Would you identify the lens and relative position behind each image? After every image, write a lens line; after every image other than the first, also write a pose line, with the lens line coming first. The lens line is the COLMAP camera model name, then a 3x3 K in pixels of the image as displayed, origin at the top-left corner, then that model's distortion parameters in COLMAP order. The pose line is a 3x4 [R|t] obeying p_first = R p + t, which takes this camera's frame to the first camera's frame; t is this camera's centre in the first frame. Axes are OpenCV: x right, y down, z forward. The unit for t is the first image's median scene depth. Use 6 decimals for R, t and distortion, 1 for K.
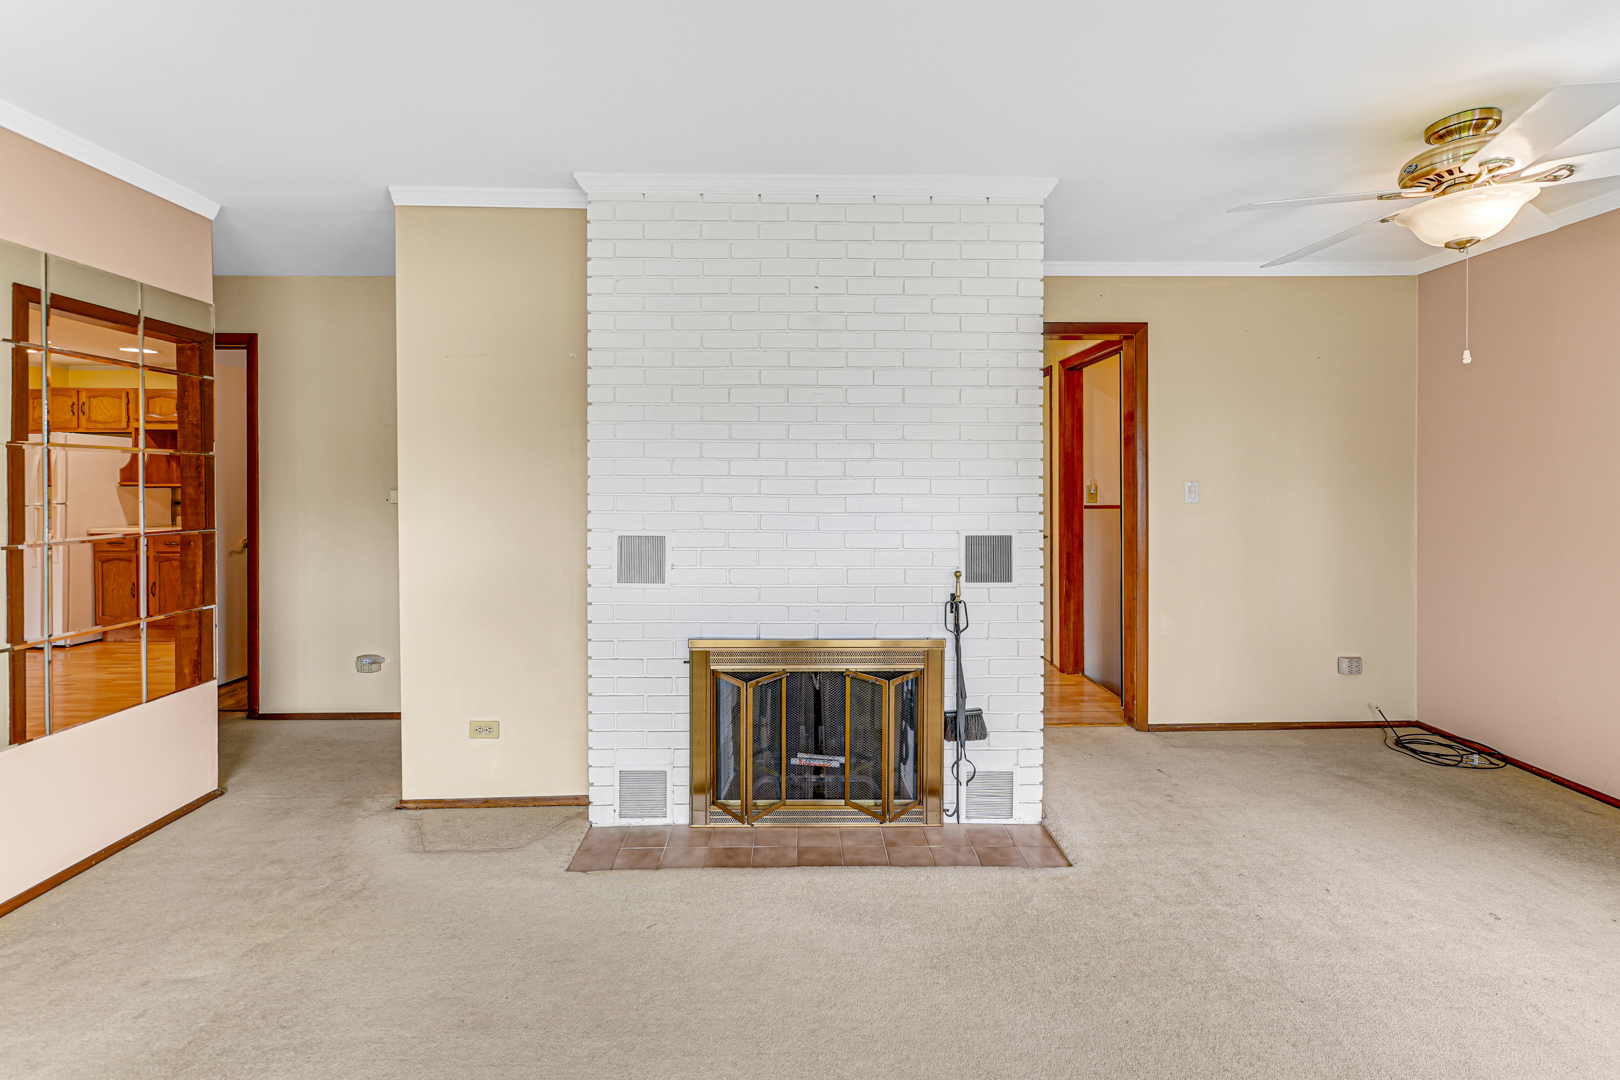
lens RADIAL K [[661.9, 0, 783.3], [0, 661.9, 491.3], [0, 0, 1]] dist [0.000740, 0.000225]
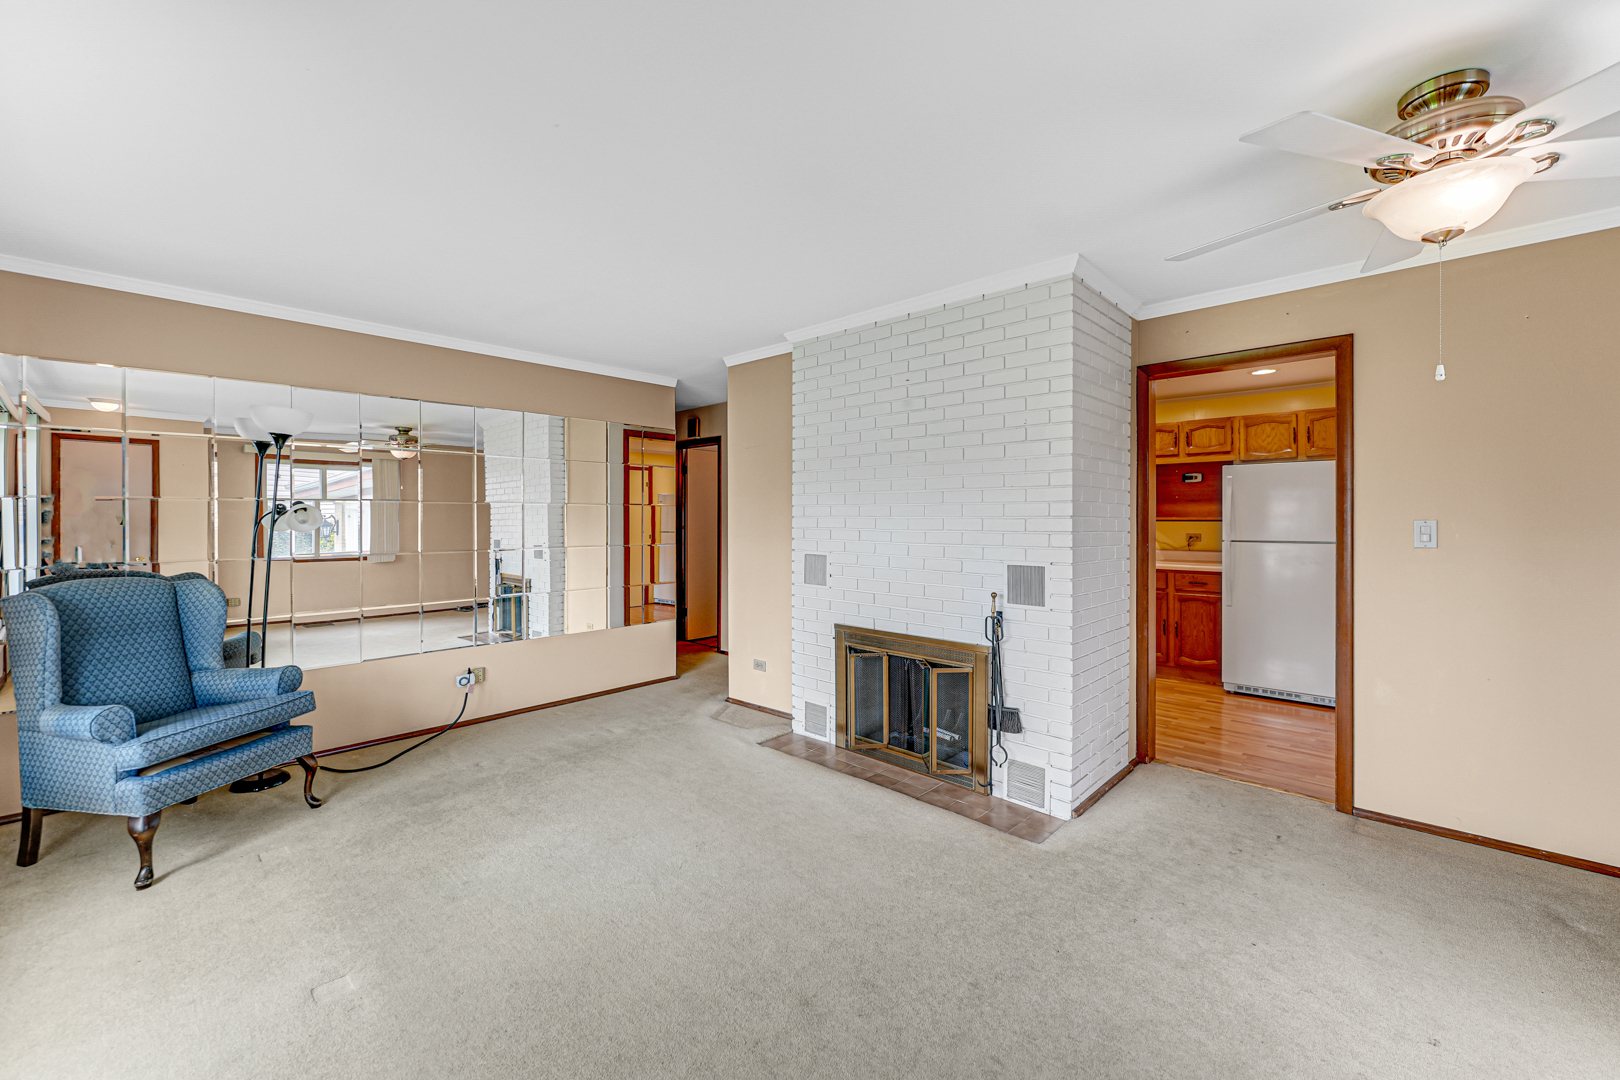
lens RADIAL K [[661.9, 0, 810.4], [0, 661.9, 527.1], [0, 0, 1]] dist [0.000740, 0.000225]
pose [[0.710262, 0.008727, -0.703883, 0.881321], [-0.007609, 0.999960, 0.004720, -0.005694], [0.703896, 0.002003, 0.710300, -0.126101]]
